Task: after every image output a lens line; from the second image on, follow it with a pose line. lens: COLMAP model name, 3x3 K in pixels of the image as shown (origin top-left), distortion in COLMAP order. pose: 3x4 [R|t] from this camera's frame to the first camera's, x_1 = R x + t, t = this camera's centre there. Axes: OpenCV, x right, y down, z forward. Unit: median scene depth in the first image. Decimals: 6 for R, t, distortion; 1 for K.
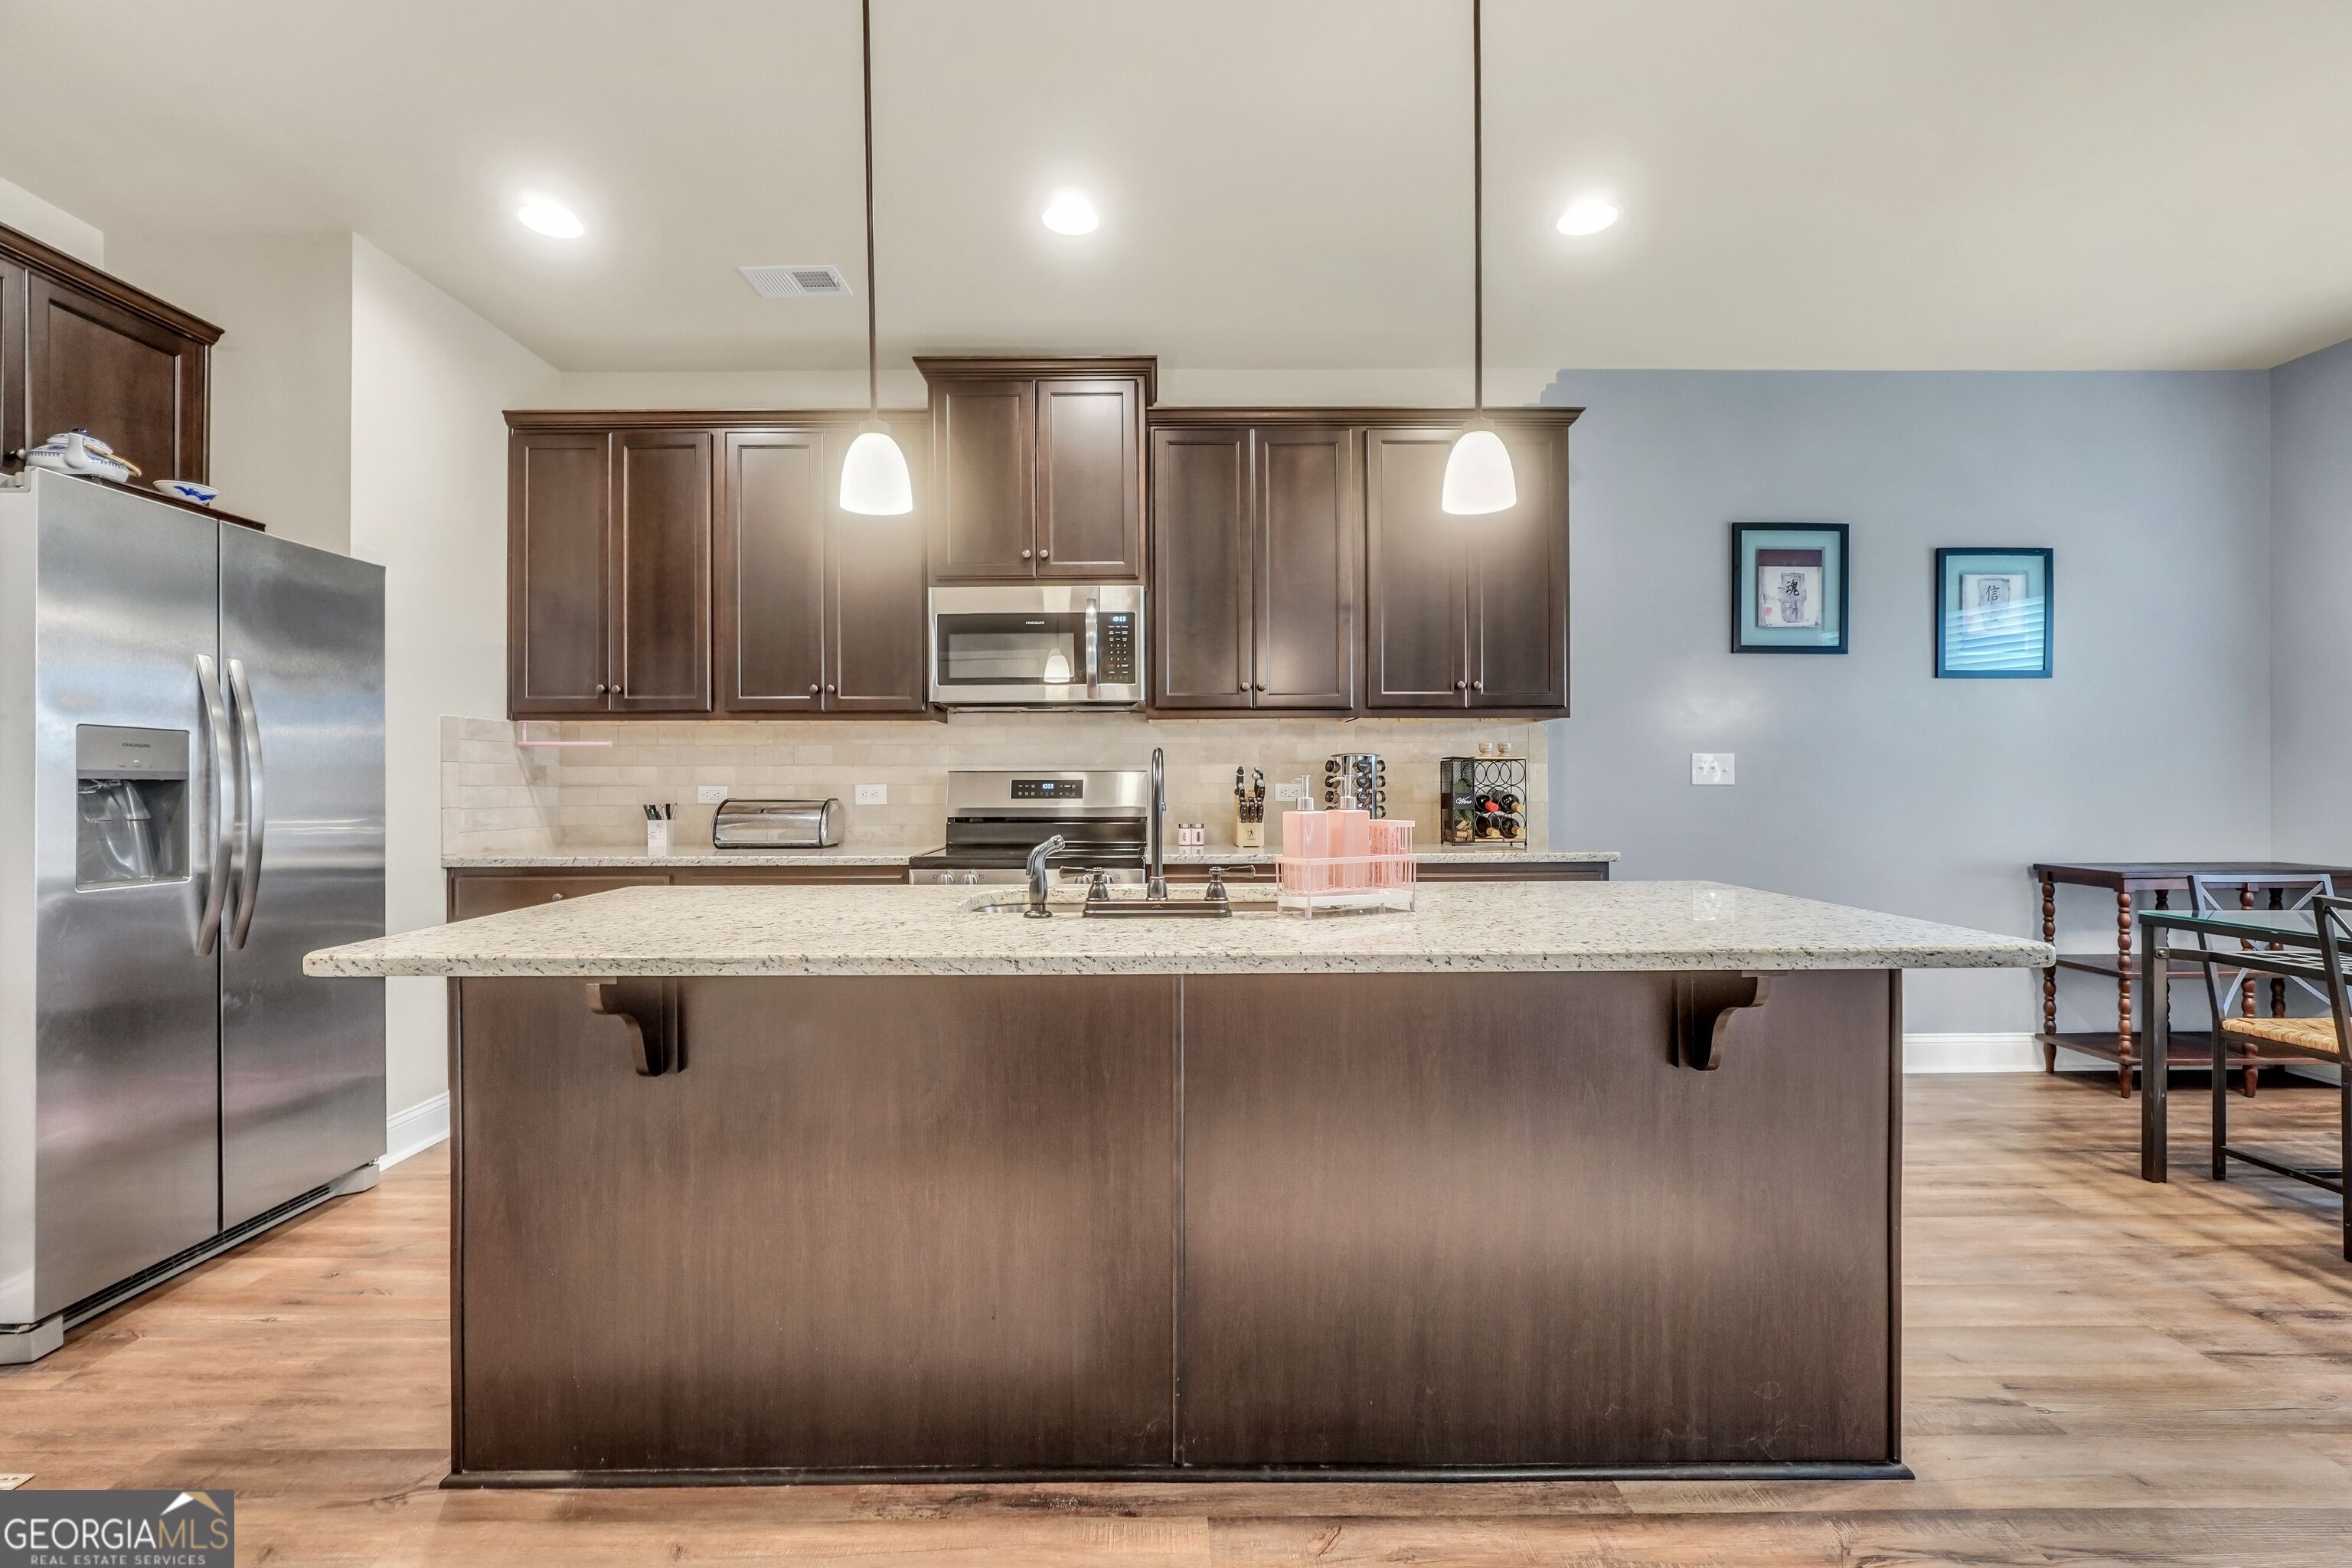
lens RADIAL K [[995.9, 0, 1170.3], [0, 995.9, 772.9], [0, 0, 1]] dist [0.003005, 0.001669]
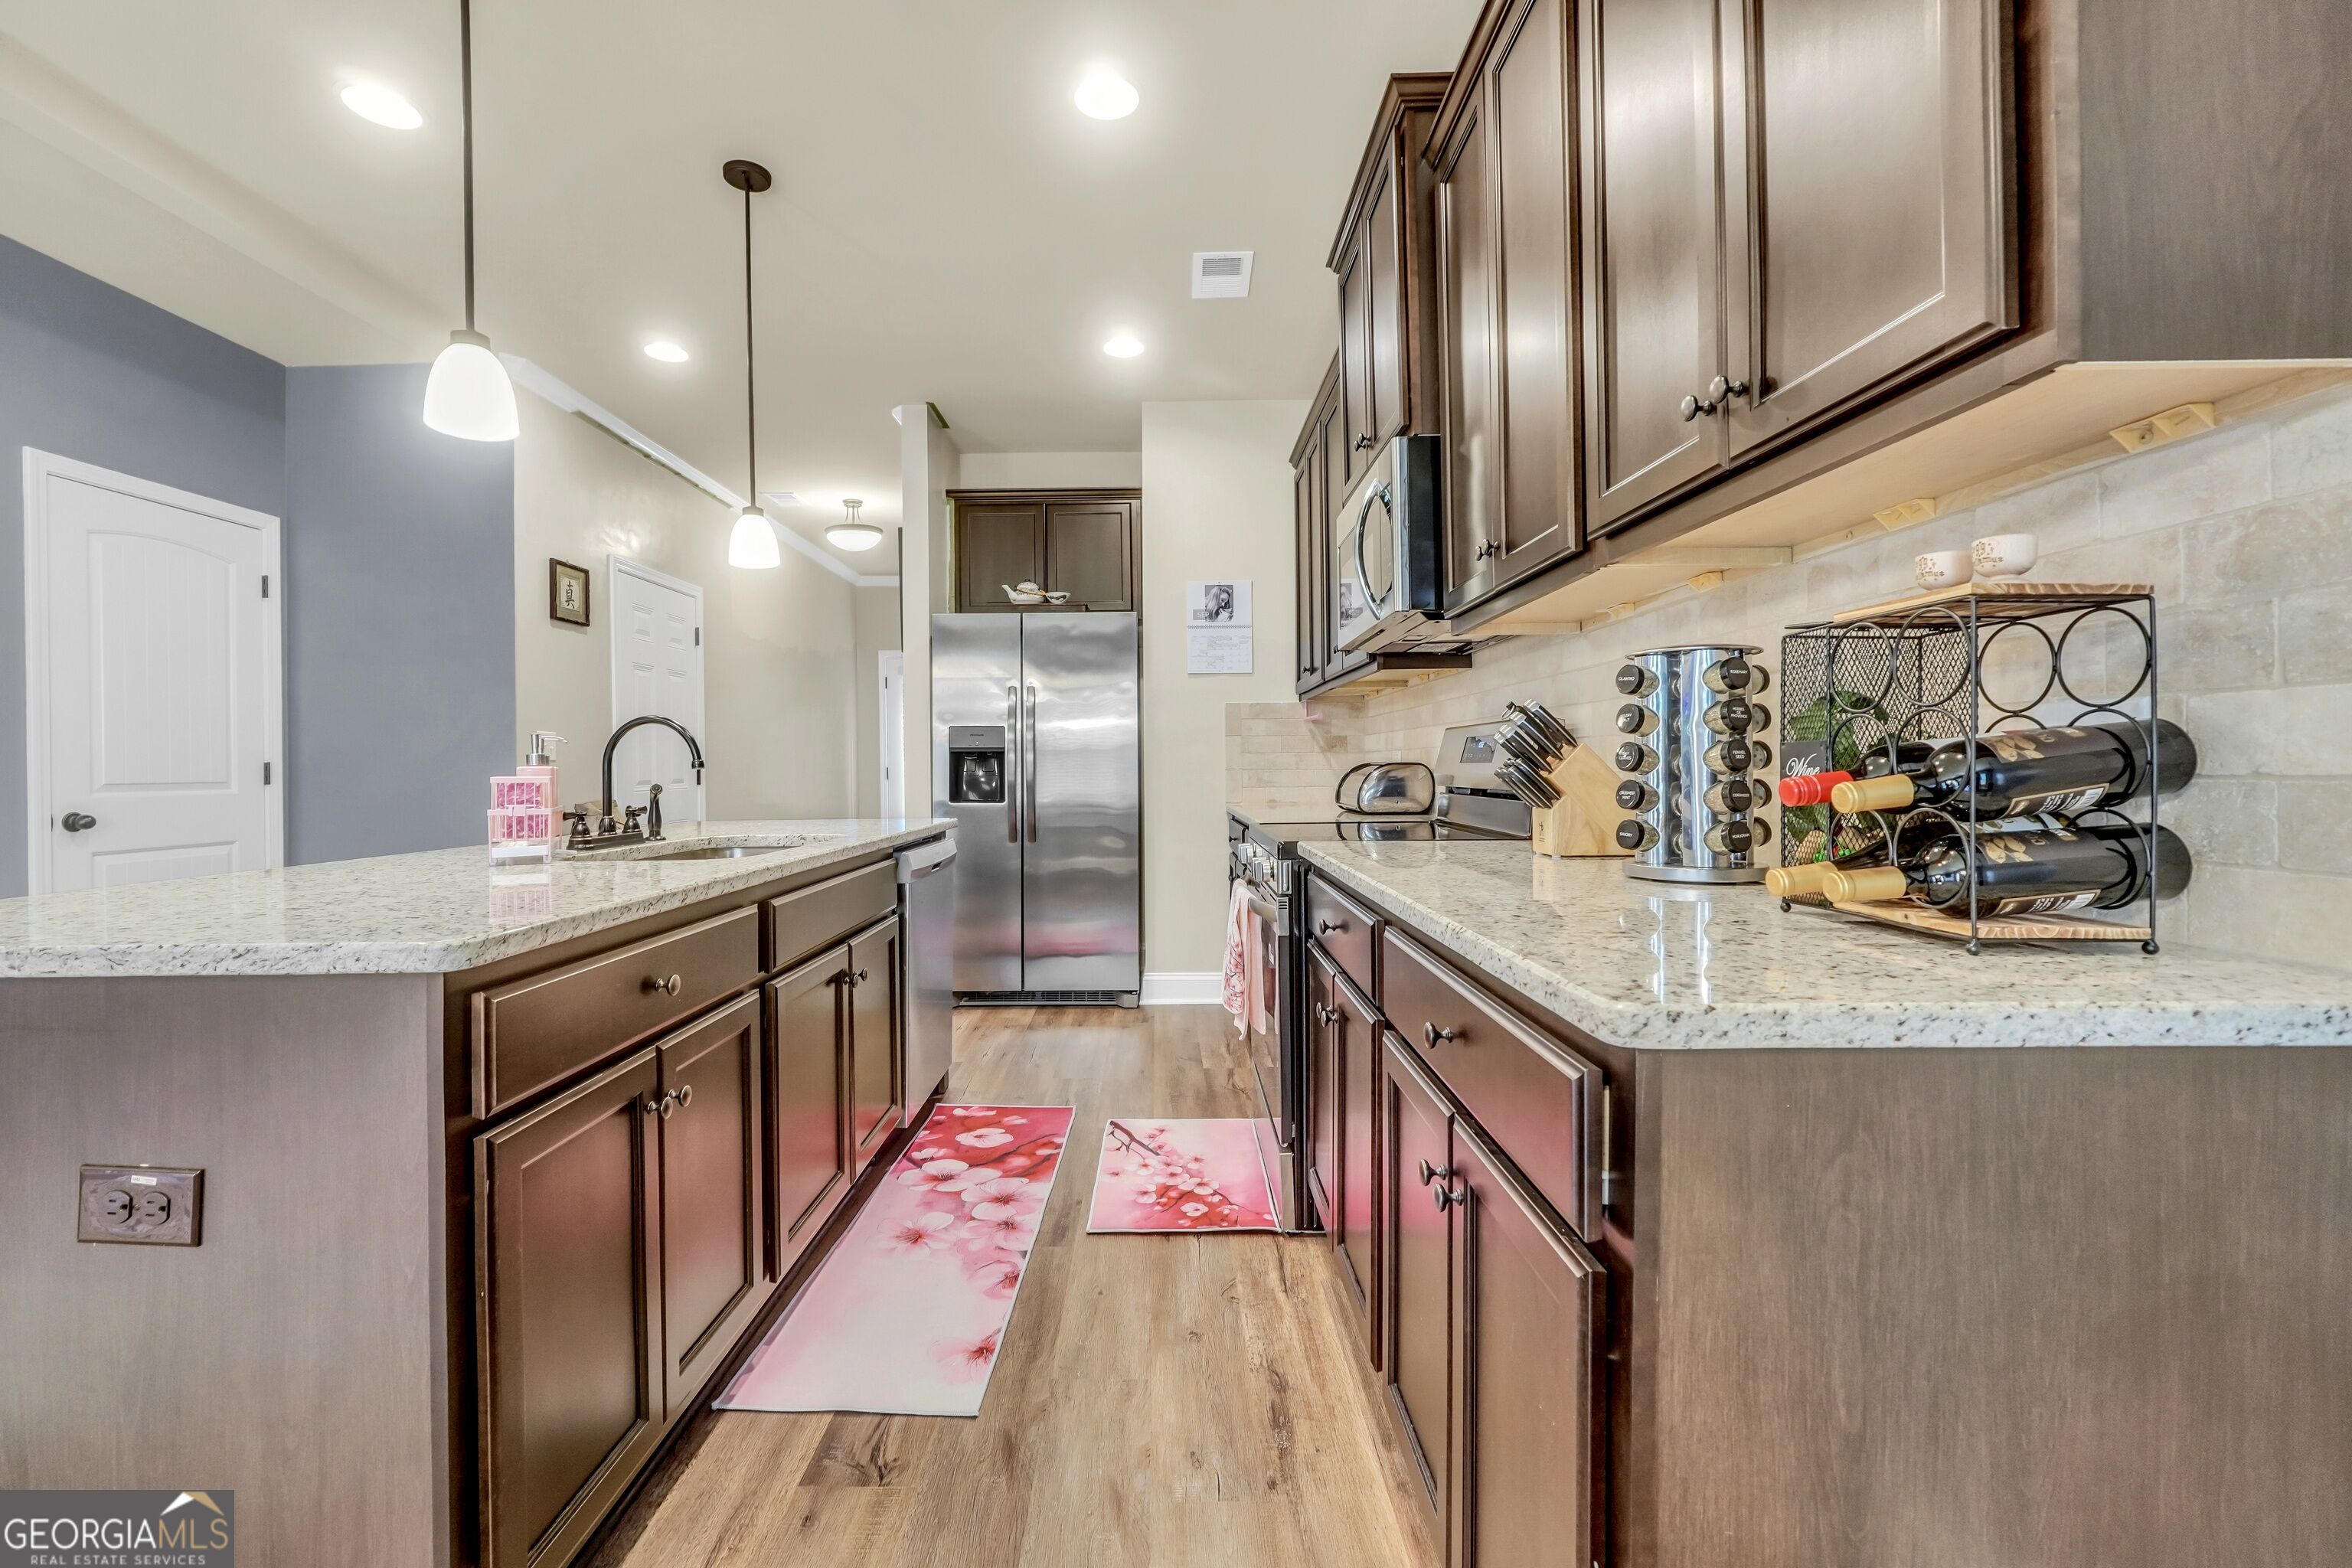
lens RADIAL K [[995.9, 0, 1170.3], [0, 995.9, 772.9], [0, 0, 1]] dist [0.003005, 0.001669]
pose [[0.000330, 0.007080, -0.999975, 0.865631], [0.018265, 0.999808, 0.007085, 0.038331], [0.999833, -0.018267, 0.000200, 1.177662]]
